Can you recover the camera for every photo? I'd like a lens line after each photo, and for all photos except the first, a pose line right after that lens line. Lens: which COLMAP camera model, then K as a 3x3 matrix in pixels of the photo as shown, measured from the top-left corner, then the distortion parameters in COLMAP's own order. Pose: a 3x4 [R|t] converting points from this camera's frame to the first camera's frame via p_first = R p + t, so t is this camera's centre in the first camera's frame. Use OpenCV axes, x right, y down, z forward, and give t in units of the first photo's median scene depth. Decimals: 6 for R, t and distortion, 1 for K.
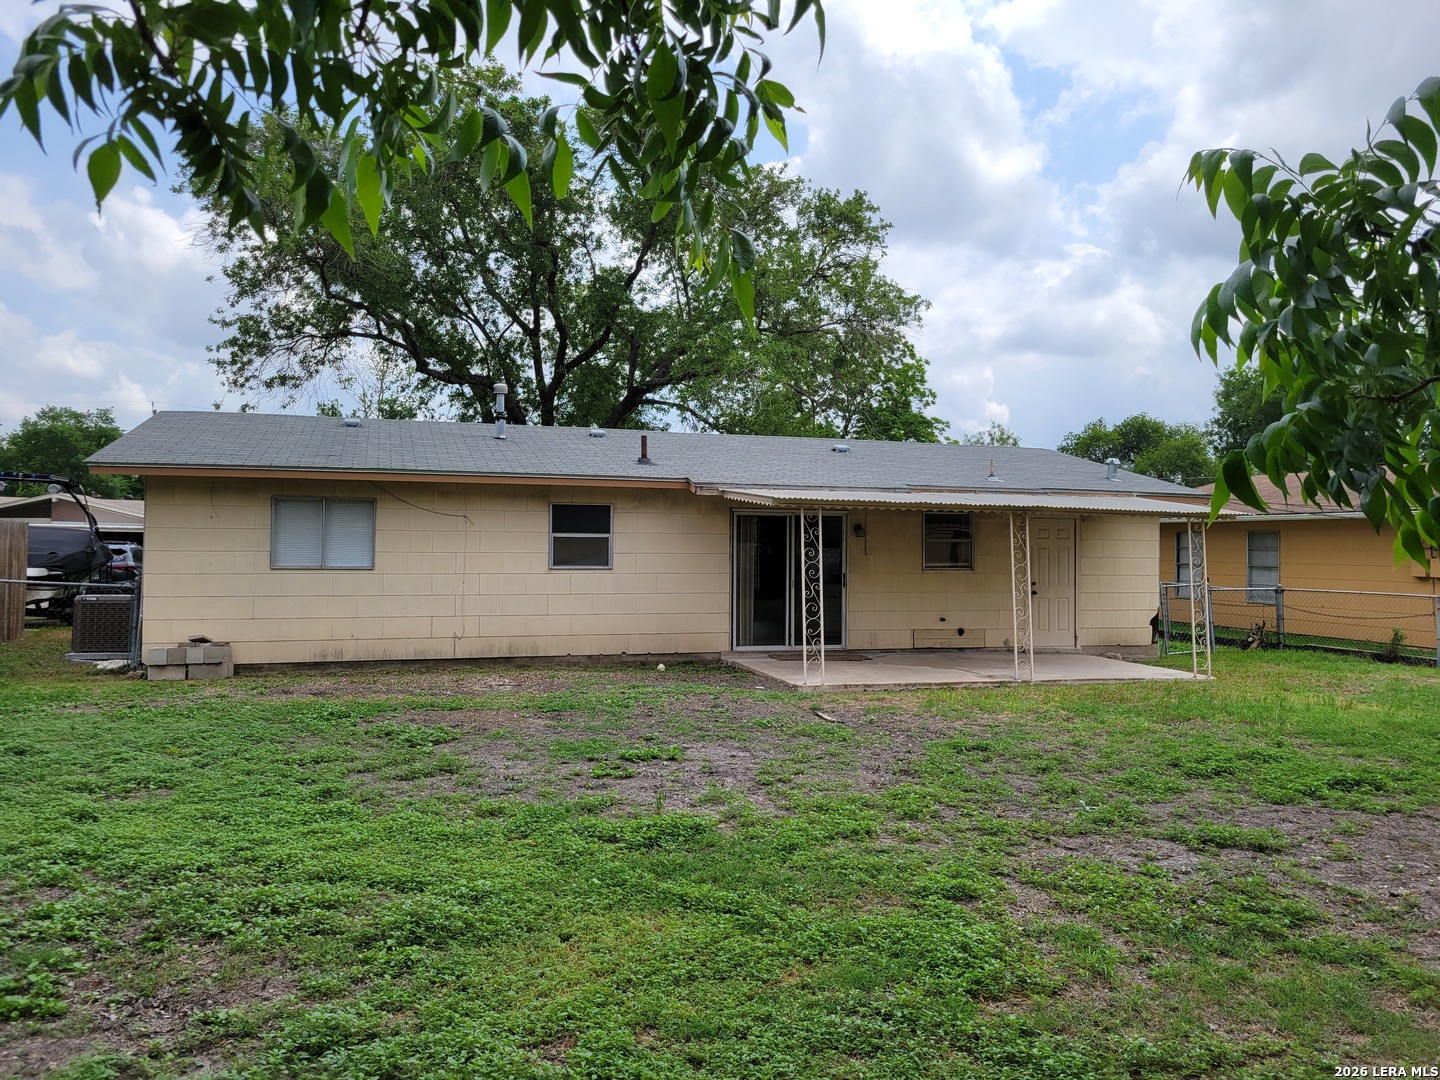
lens RADIAL K [[1073.7, 0, 724.2], [0, 1073.7, 535.1], [0, 0, 1]] dist [0.058368, -0.037282]
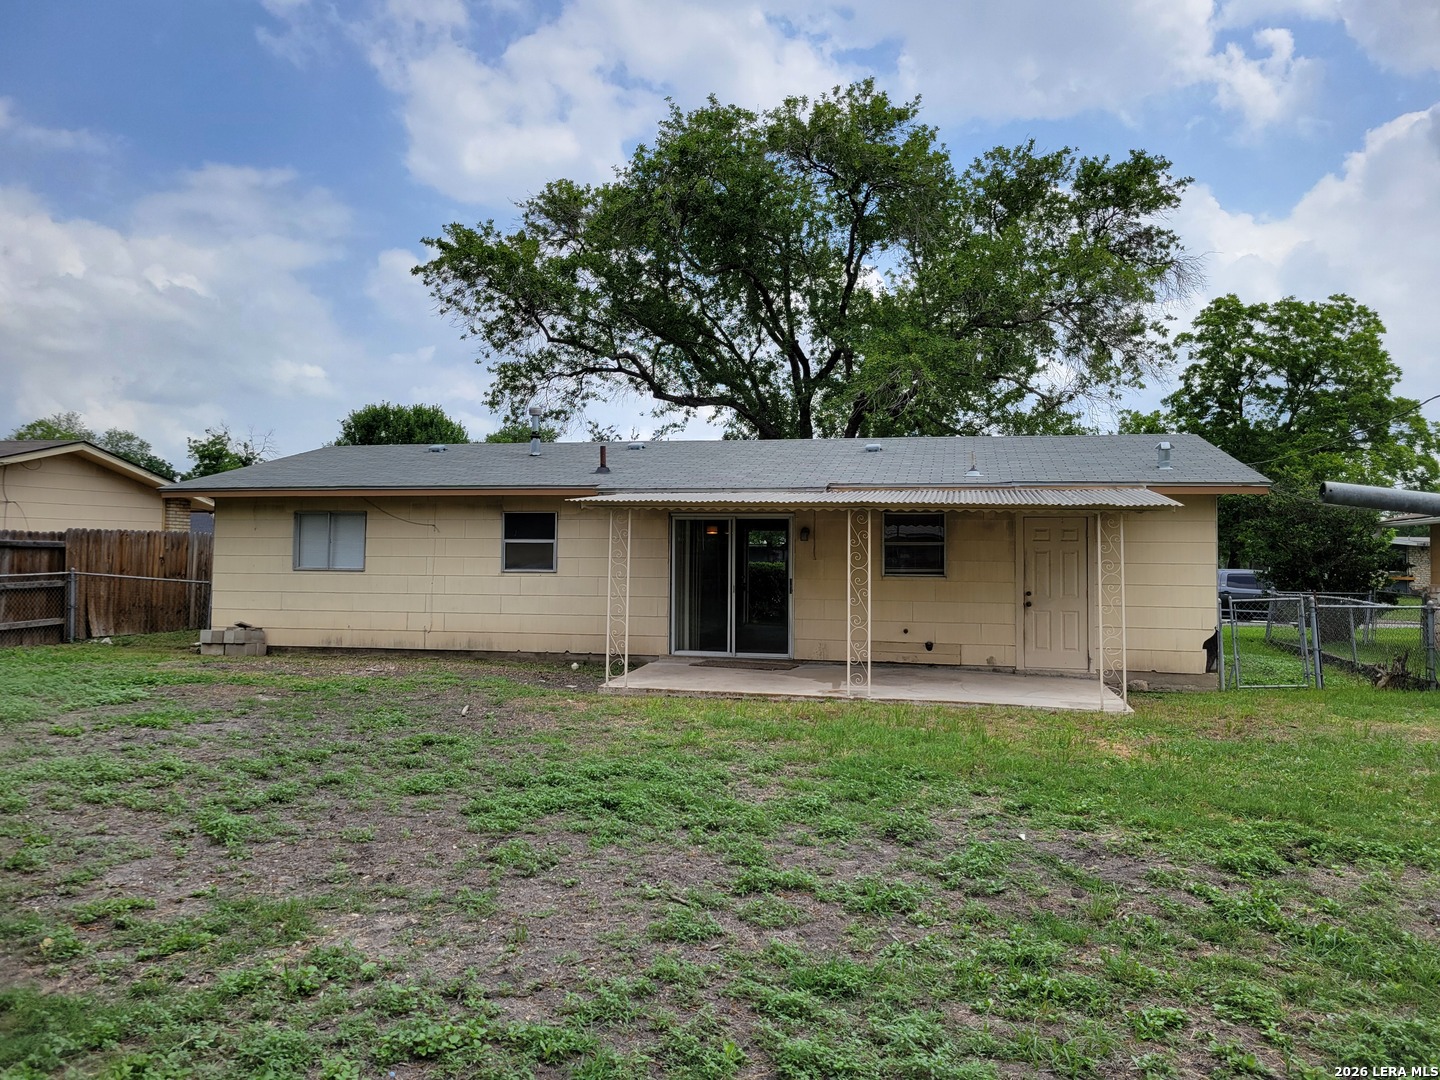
lens RADIAL K [[1073.7, 0, 724.2], [0, 1073.7, 535.1], [0, 0, 1]] dist [0.058368, -0.037282]
pose [[0.867370, -0.013052, -0.497493, 0.577812], [0.005151, 0.999838, -0.017251, 0.013793], [0.497638, 0.012400, 0.867296, 0.156013]]
